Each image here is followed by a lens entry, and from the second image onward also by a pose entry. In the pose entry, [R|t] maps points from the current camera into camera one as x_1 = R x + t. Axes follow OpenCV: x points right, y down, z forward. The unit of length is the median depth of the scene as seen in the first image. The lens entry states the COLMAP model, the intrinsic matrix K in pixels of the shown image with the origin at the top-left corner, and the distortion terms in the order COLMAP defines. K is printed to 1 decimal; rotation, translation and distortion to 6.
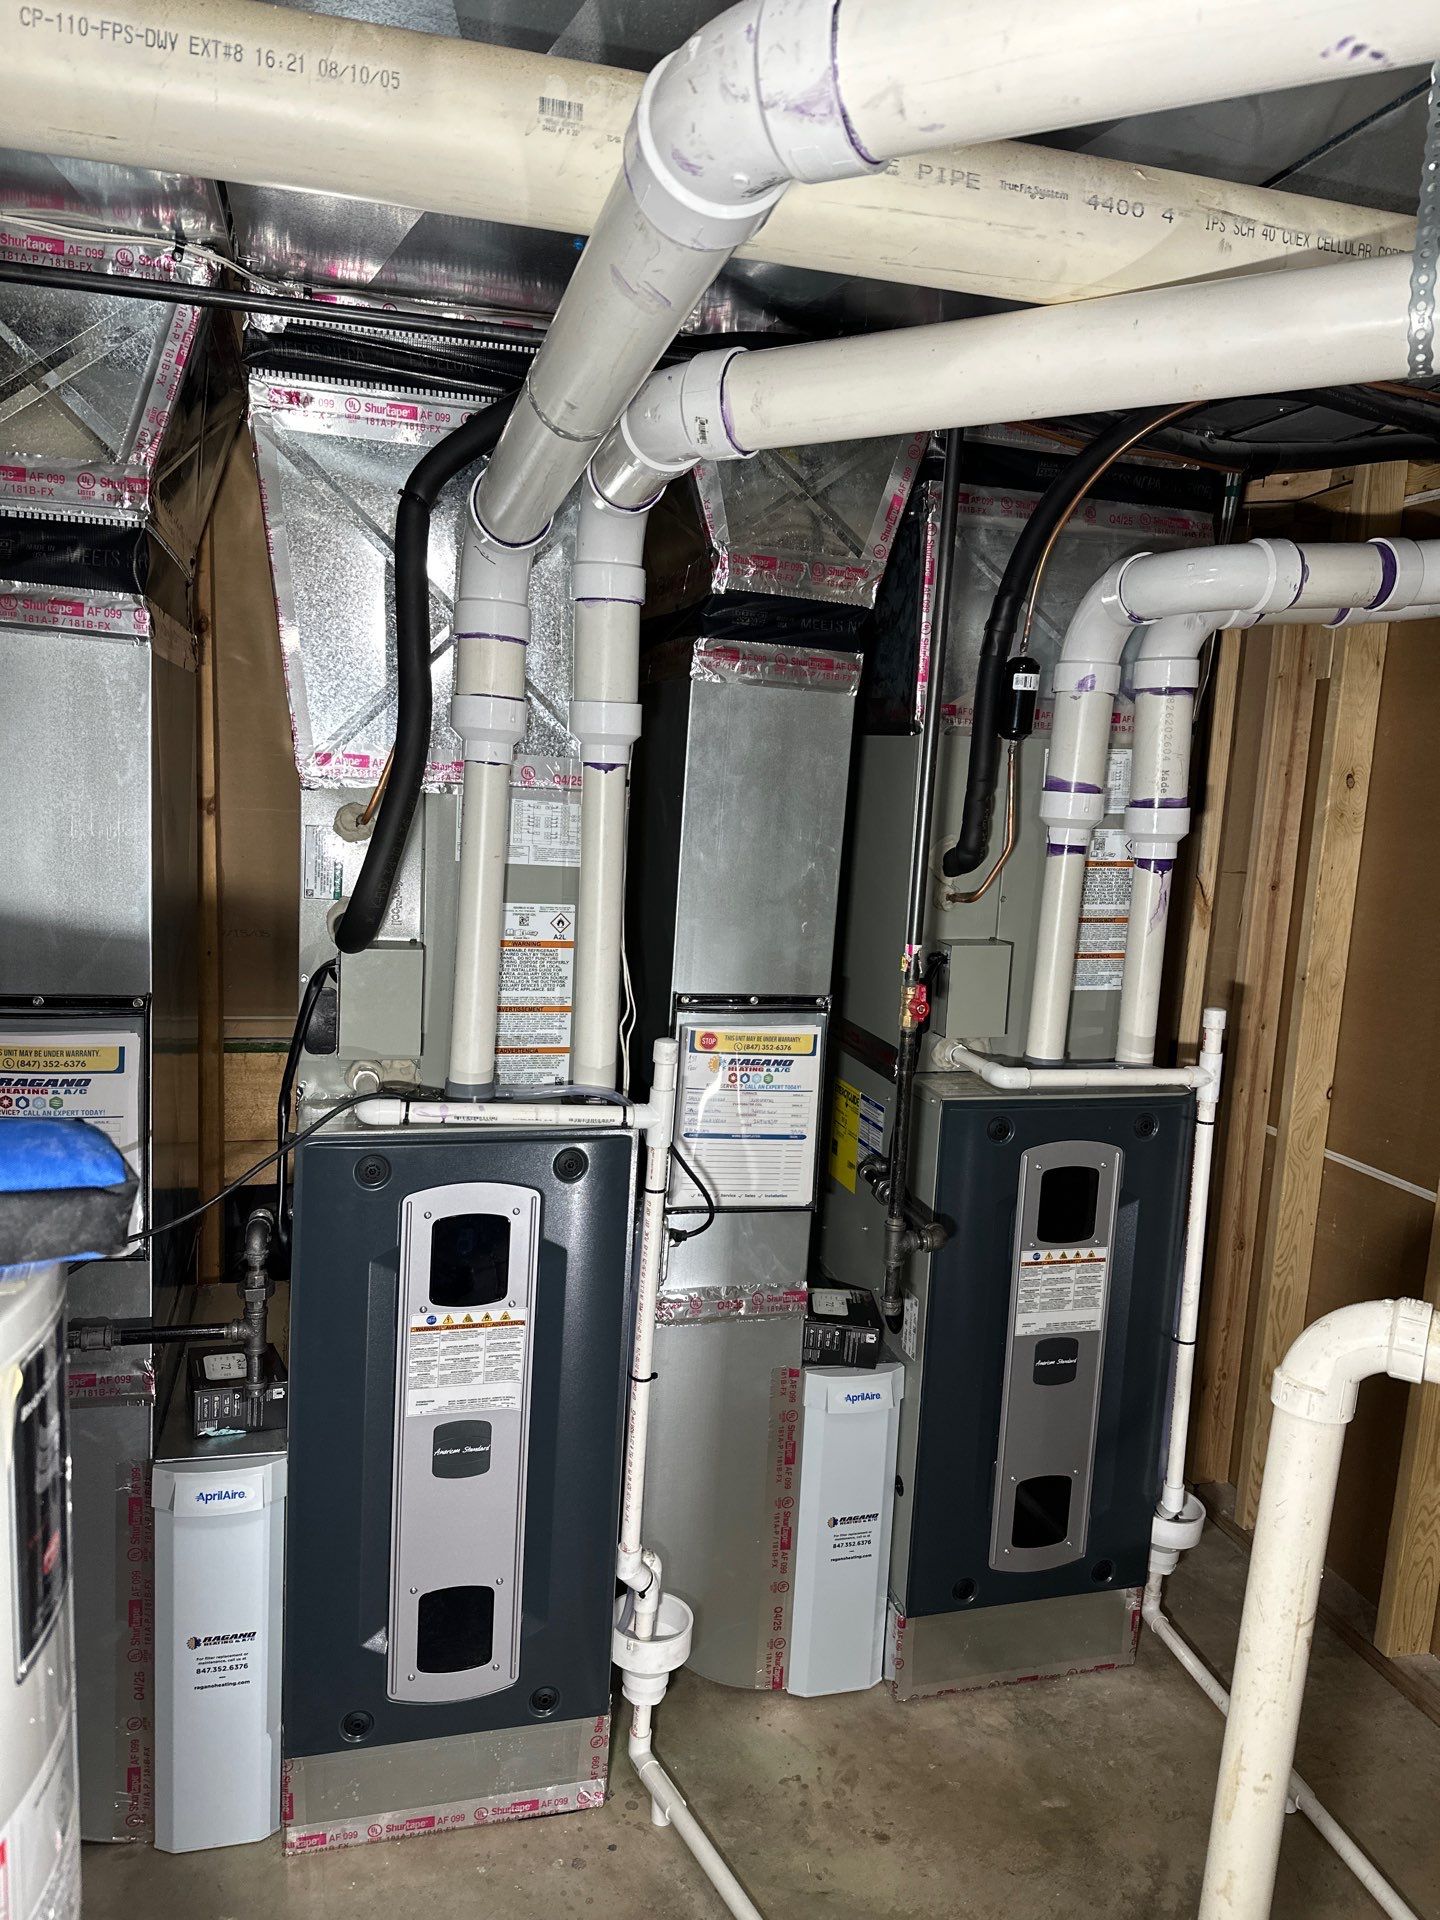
lens RADIAL K [[1384.3, 0, 726.0], [0, 1384.3, 961.0], [0, 0, 1]] dist [0.008024, -0.013588]
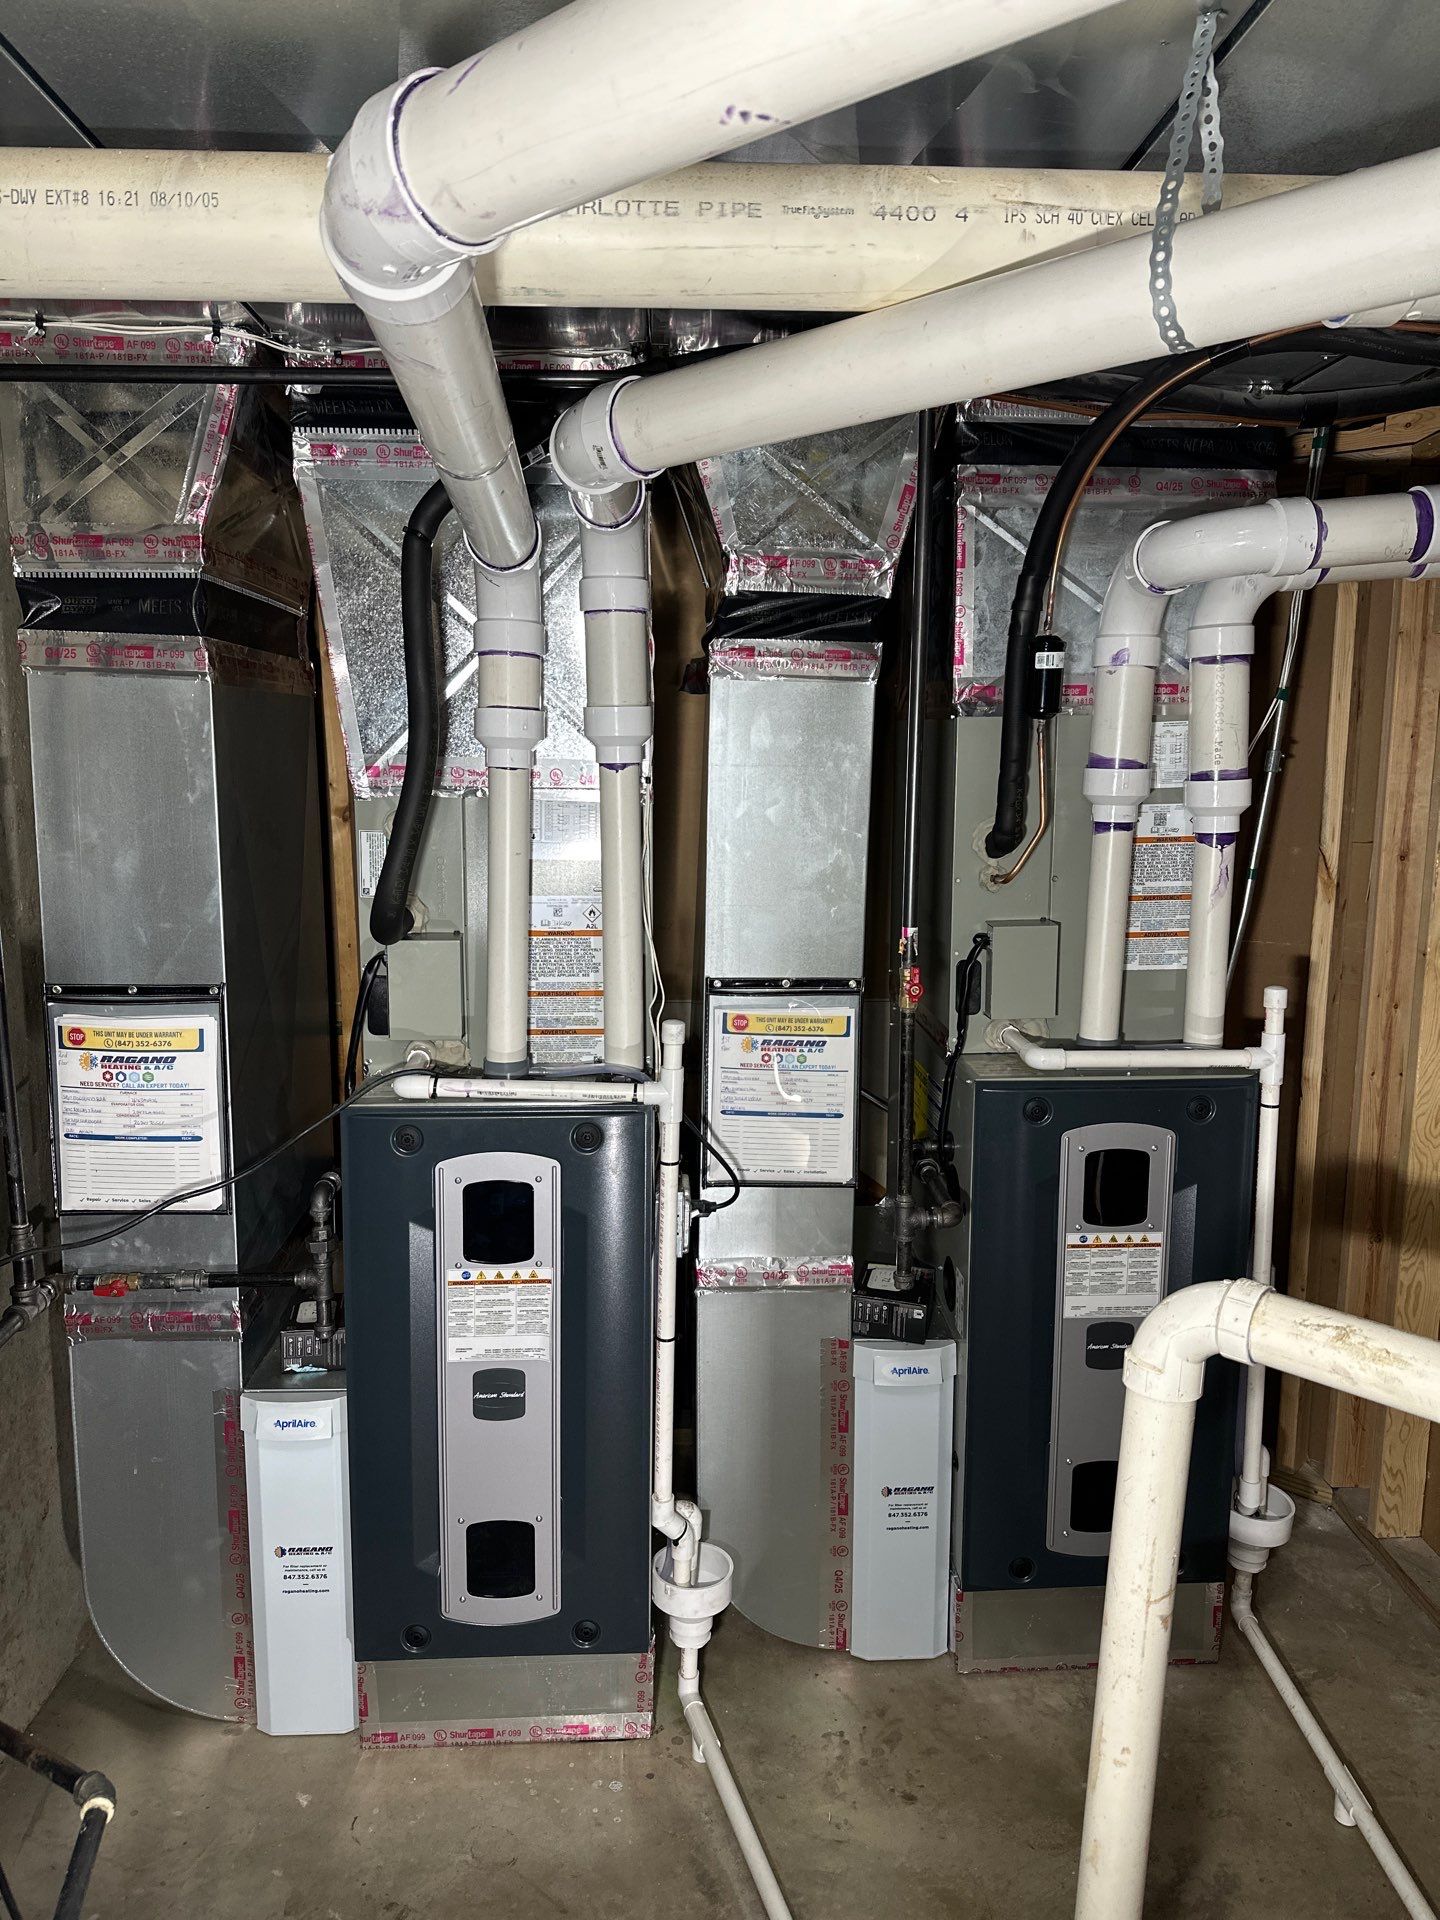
lens RADIAL K [[1384.3, 0, 715.0], [0, 1384.3, 956.3], [0, 0, 1]] dist [0.008024, -0.013588]
pose [[0.975383, -0.013698, -0.220090, 0.215505], [0.015544, 0.999857, 0.006655, 0.000406], [0.219967, -0.009912, 0.975457, -0.027416]]
